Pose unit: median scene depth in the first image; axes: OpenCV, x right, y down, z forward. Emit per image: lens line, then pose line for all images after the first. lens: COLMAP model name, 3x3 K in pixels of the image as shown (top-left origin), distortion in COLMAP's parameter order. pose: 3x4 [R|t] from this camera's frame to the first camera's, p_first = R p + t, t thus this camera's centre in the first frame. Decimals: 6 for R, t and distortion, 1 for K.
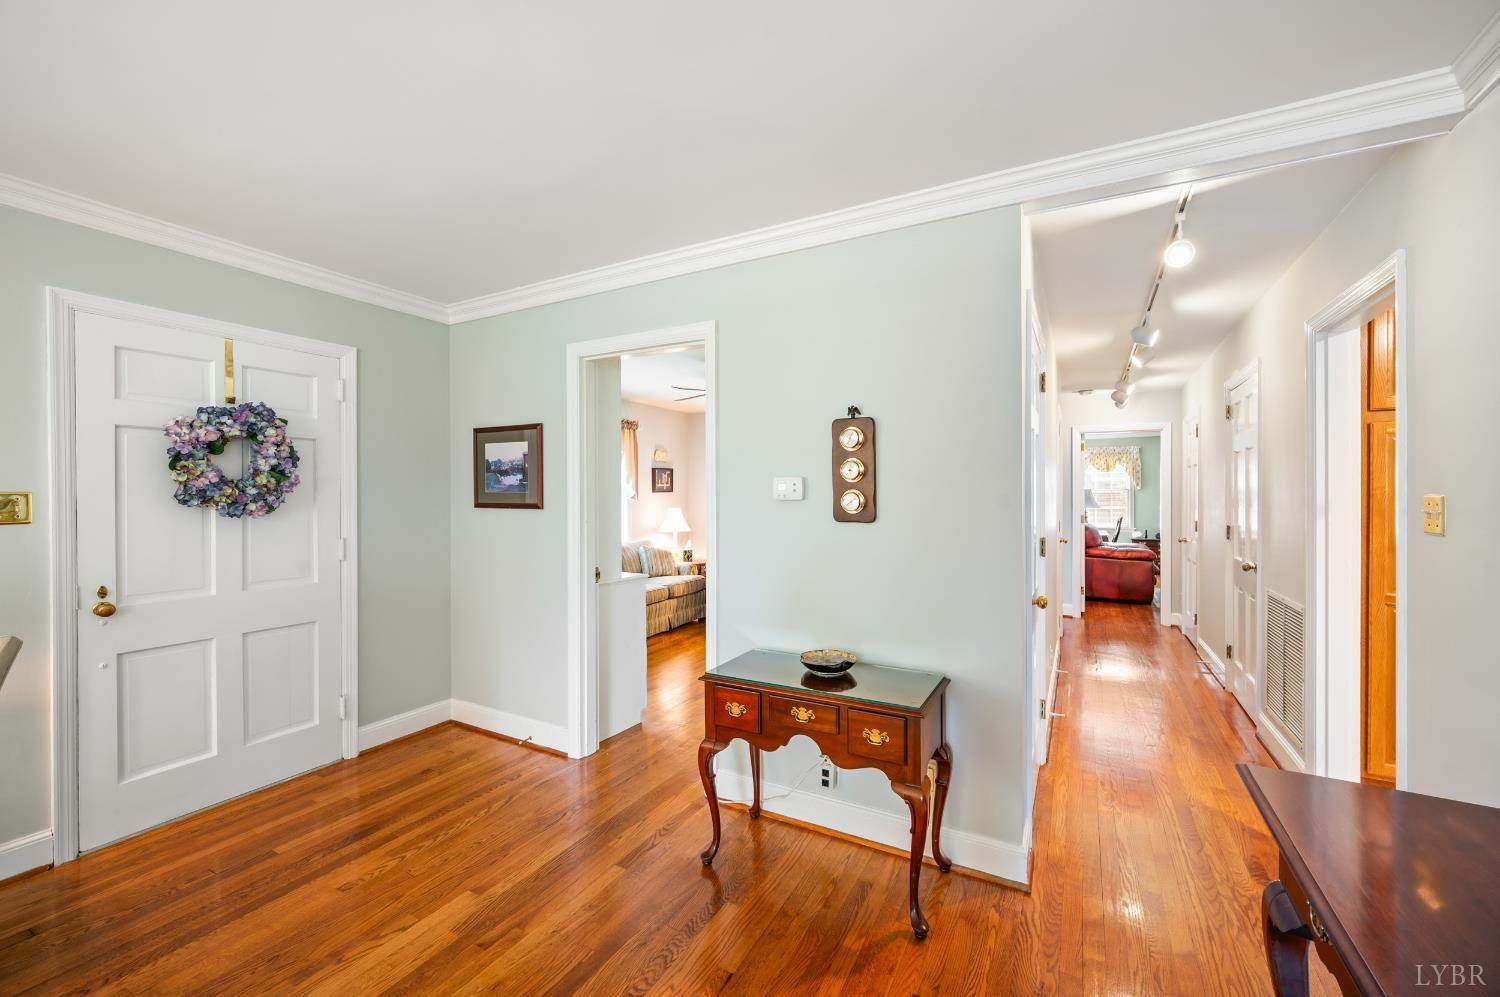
lens RADIAL K [[601.6, 0, 750.0], [0, 601.6, 498.5], [0, 0, 1]] dist [-0.001889, 0.000492]
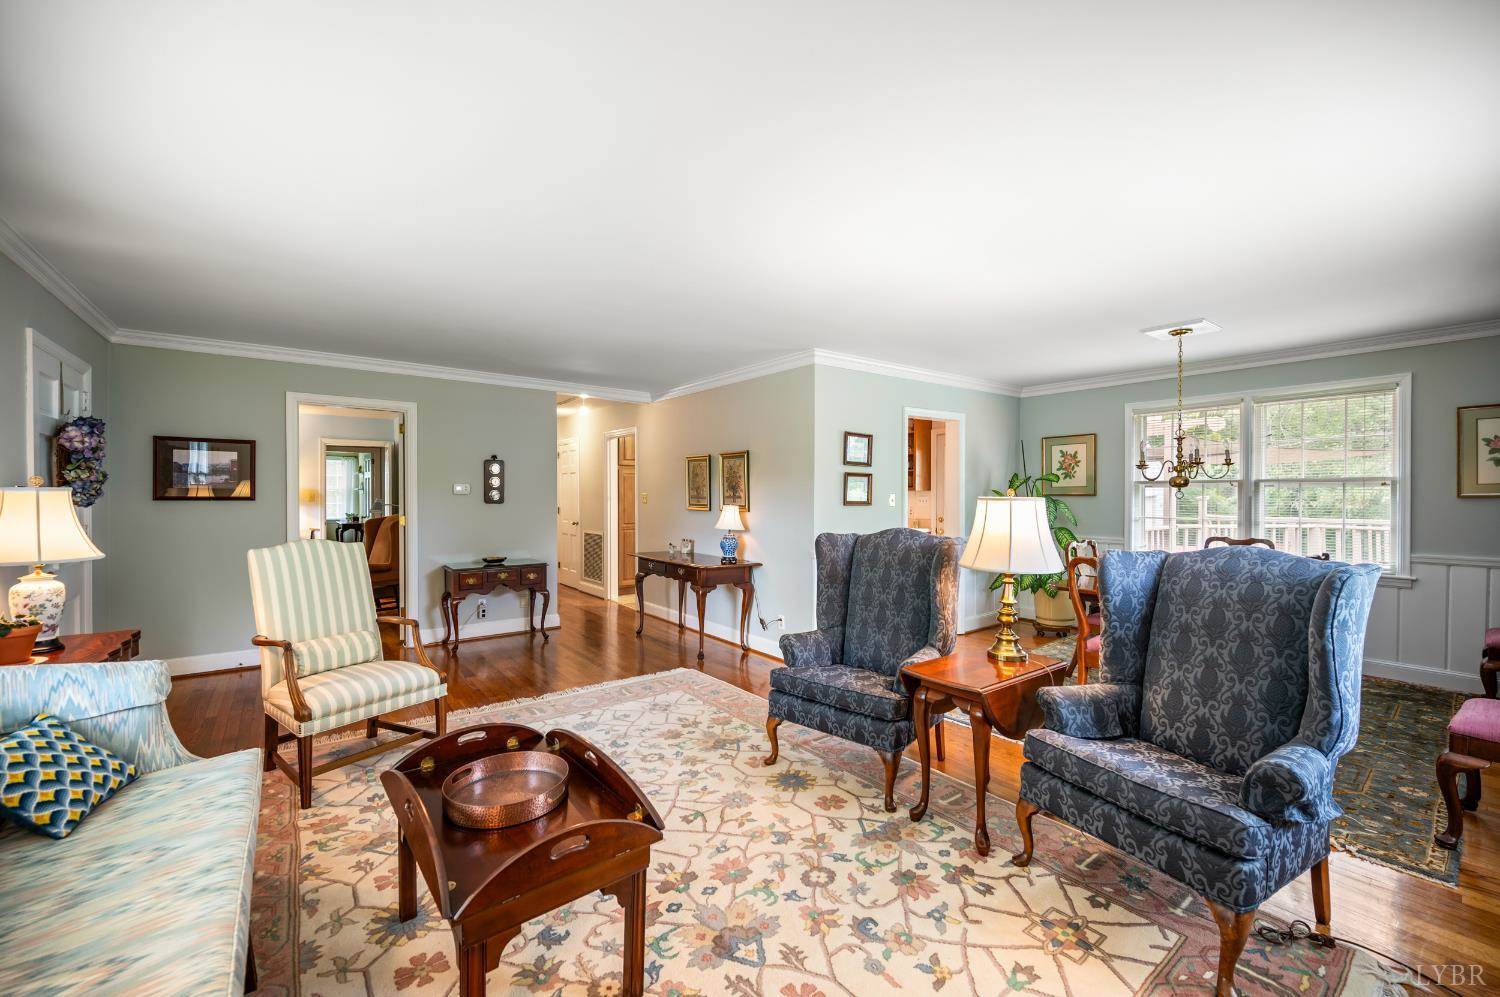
lens RADIAL K [[601.6, 0, 750.0], [0, 601.6, 498.5], [0, 0, 1]] dist [-0.001889, 0.000492]
pose [[0.403035, -0.002644, 0.915181, -1.393733], [0.000765, 0.999996, 0.002551, 0.012186], [-0.915184, -0.000328, 0.403035, -0.775927]]
